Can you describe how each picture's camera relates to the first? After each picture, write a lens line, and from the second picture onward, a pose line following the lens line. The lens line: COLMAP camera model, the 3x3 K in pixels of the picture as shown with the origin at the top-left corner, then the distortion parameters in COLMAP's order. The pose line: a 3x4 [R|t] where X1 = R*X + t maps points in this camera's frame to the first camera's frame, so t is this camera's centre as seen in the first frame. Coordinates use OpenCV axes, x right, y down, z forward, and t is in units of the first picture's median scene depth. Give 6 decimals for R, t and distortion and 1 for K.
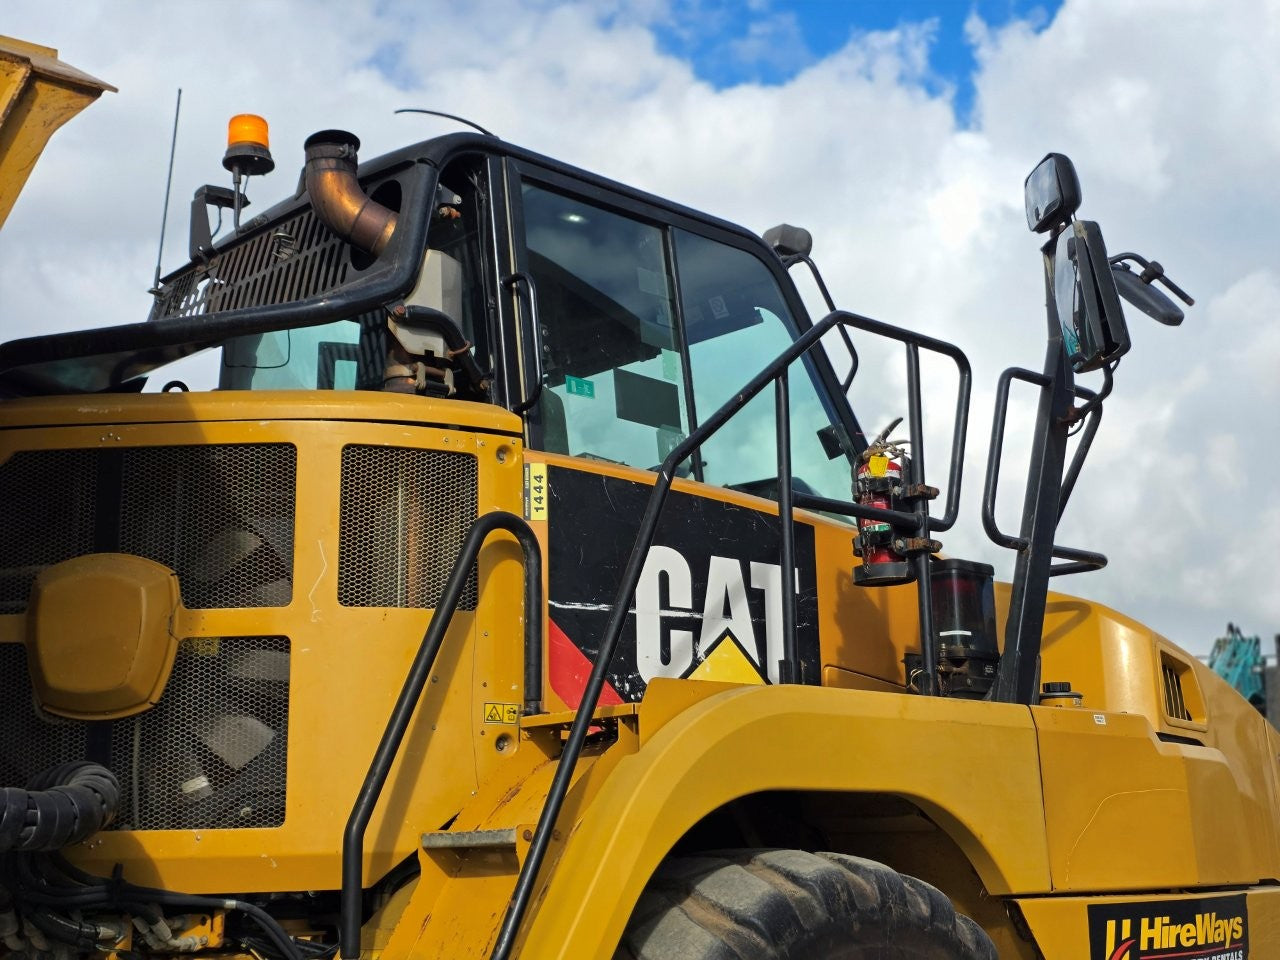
lens RADIAL K [[1680.0, 0, 640.7], [0, 1680.0, 456.3], [0, 0, 1]] dist [0.154619, -0.380138]
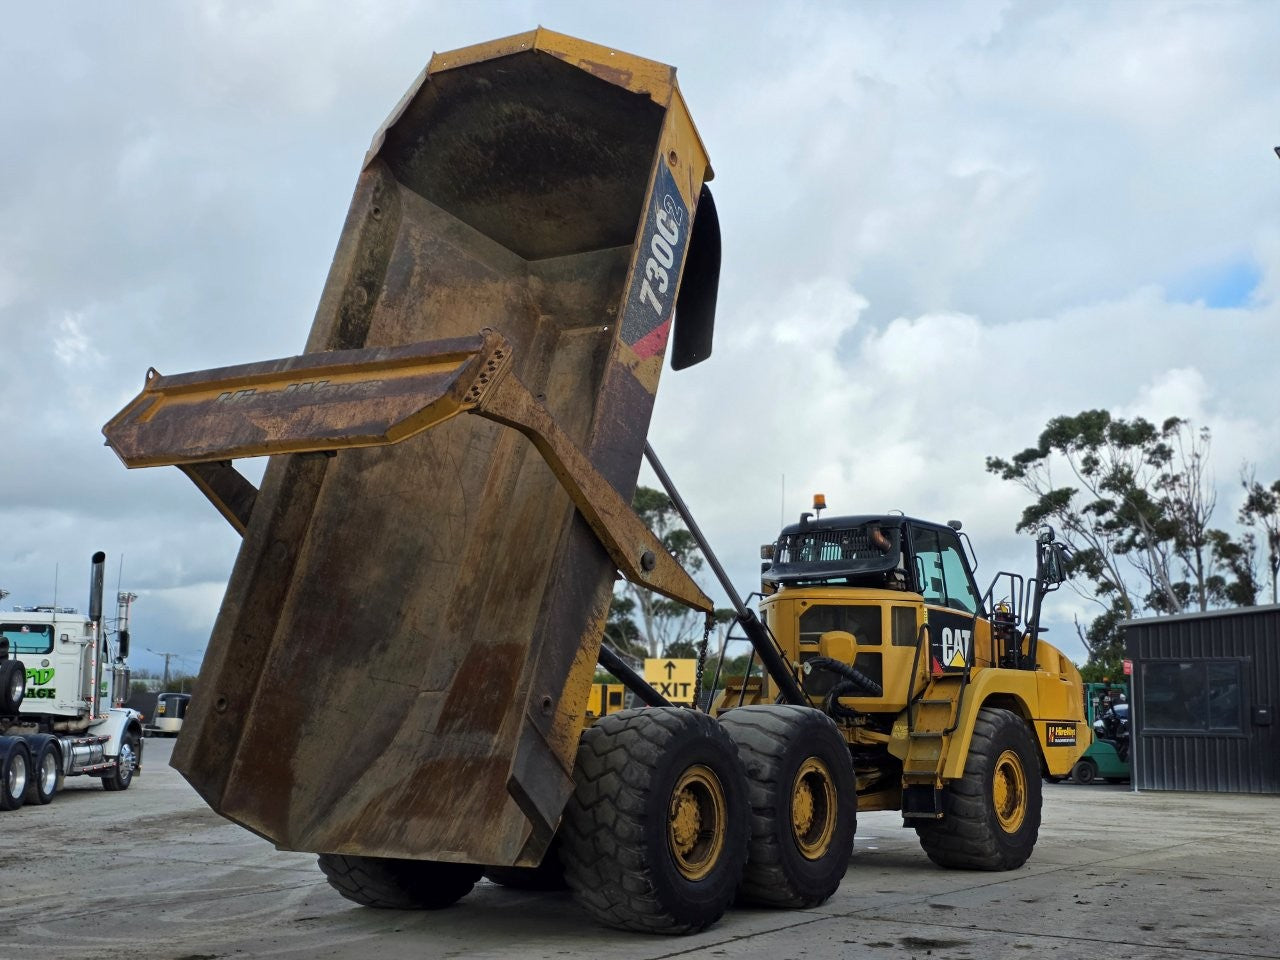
lens RADIAL K [[1680.0, 0, 640.7], [0, 1680.0, 456.3], [0, 0, 1]] dist [0.154619, -0.380138]
pose [[0.982968, 0.045207, 0.178131, -1.532315], [-0.056357, 0.996722, 0.058040, -0.577888], [-0.174923, -0.067090, 0.982294, -2.919943]]
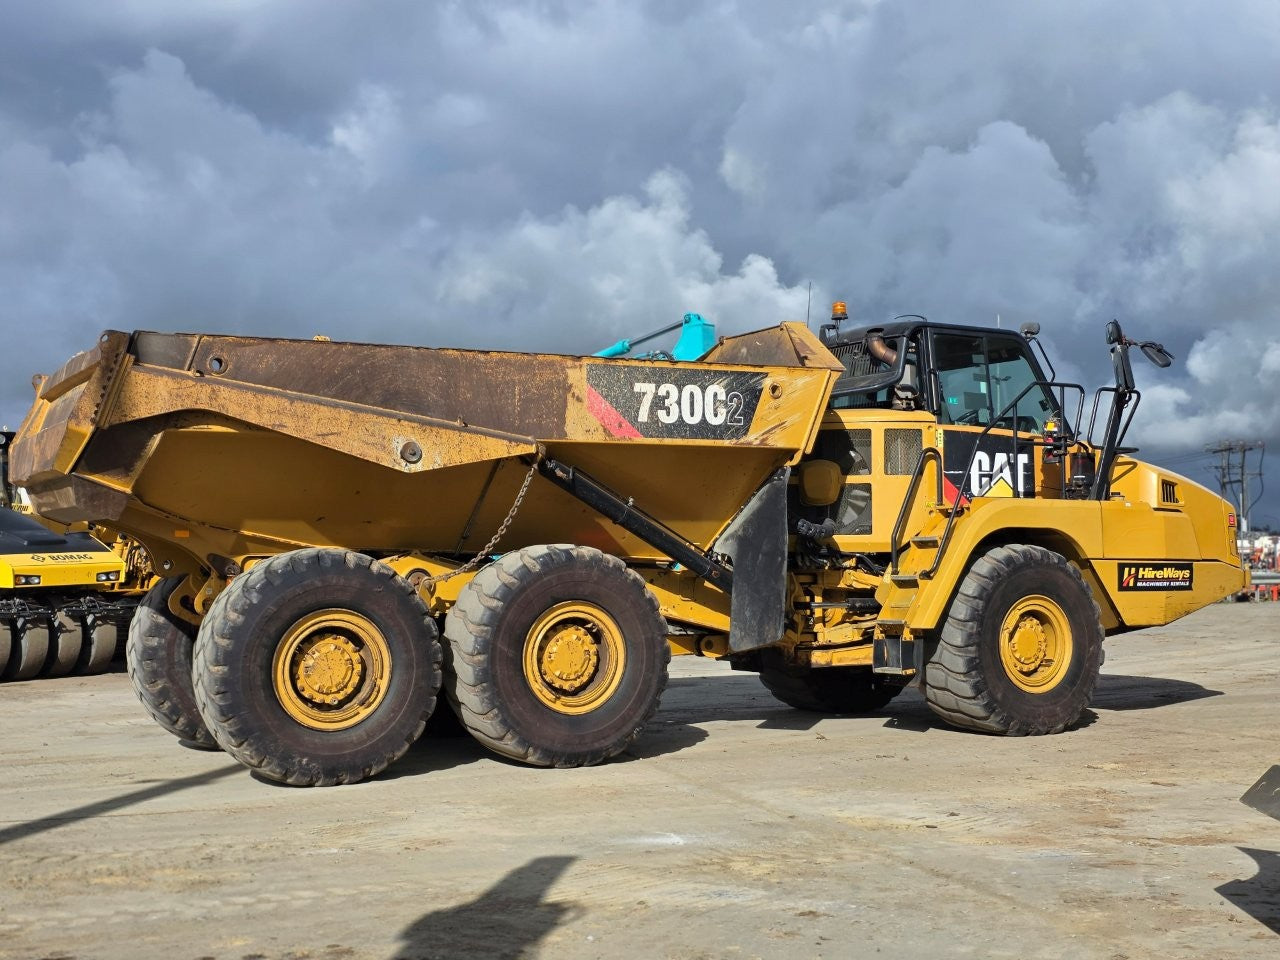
lens RADIAL K [[1680.0, 0, 640.7], [0, 1680.0, 456.3], [0, 0, 1]] dist [0.154619, -0.380138]
pose [[0.978015, 0.002079, -0.208523, 0.058589], [0.031611, 0.986917, 0.158103, -0.521425], [0.206124, -0.161219, 0.965154, -2.495490]]
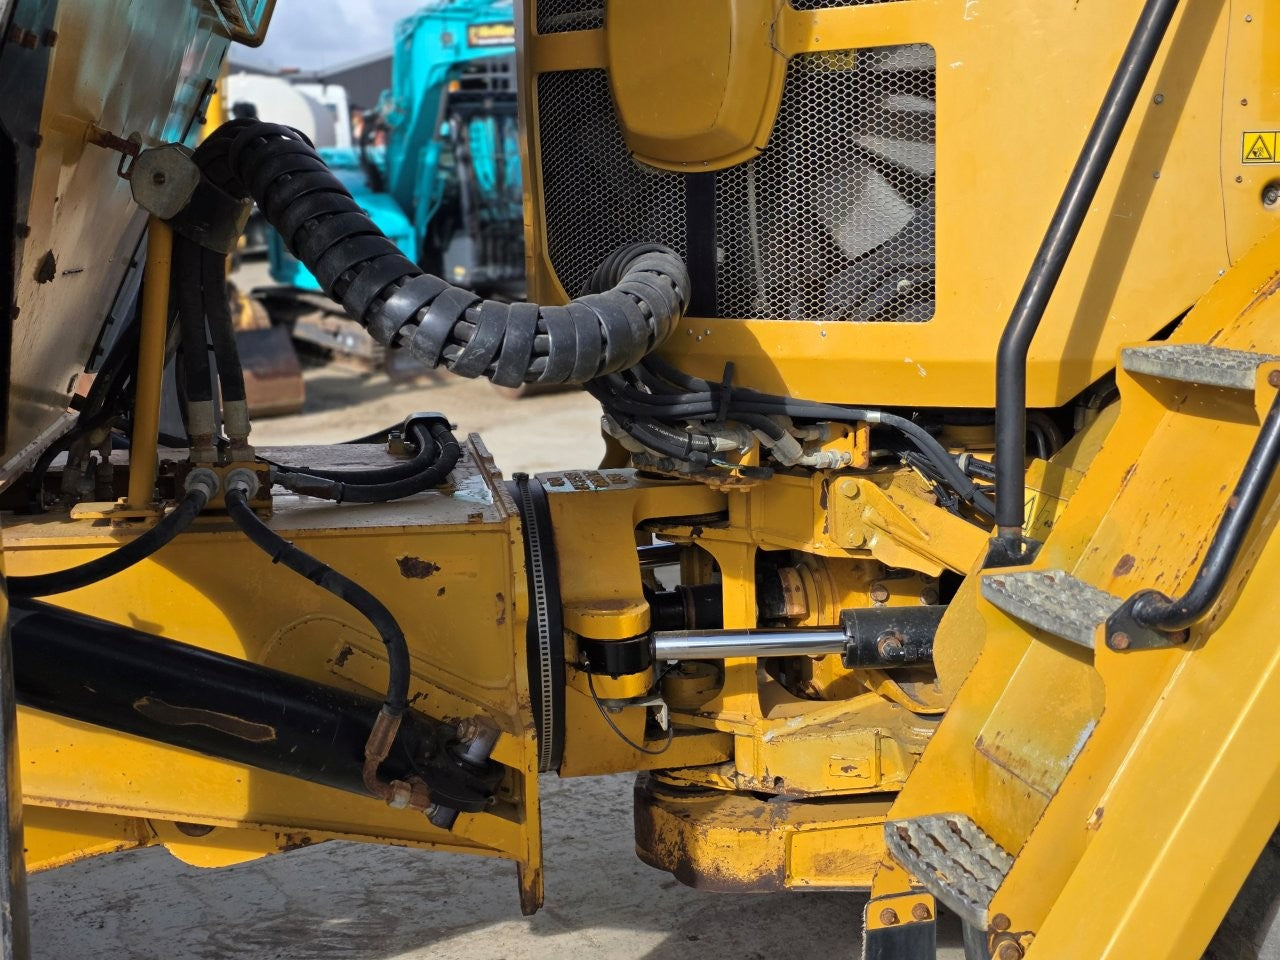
lens RADIAL K [[1680.0, 0, 640.7], [0, 1680.0, 456.3], [0, 0, 1]] dist [0.154619, -0.380138]
pose [[0.871959, 0.066195, -0.485084, 0.028495], [0.129081, 0.924675, 0.358210, 0.001249], [0.472257, -0.374959, 0.797734, 0.345326]]
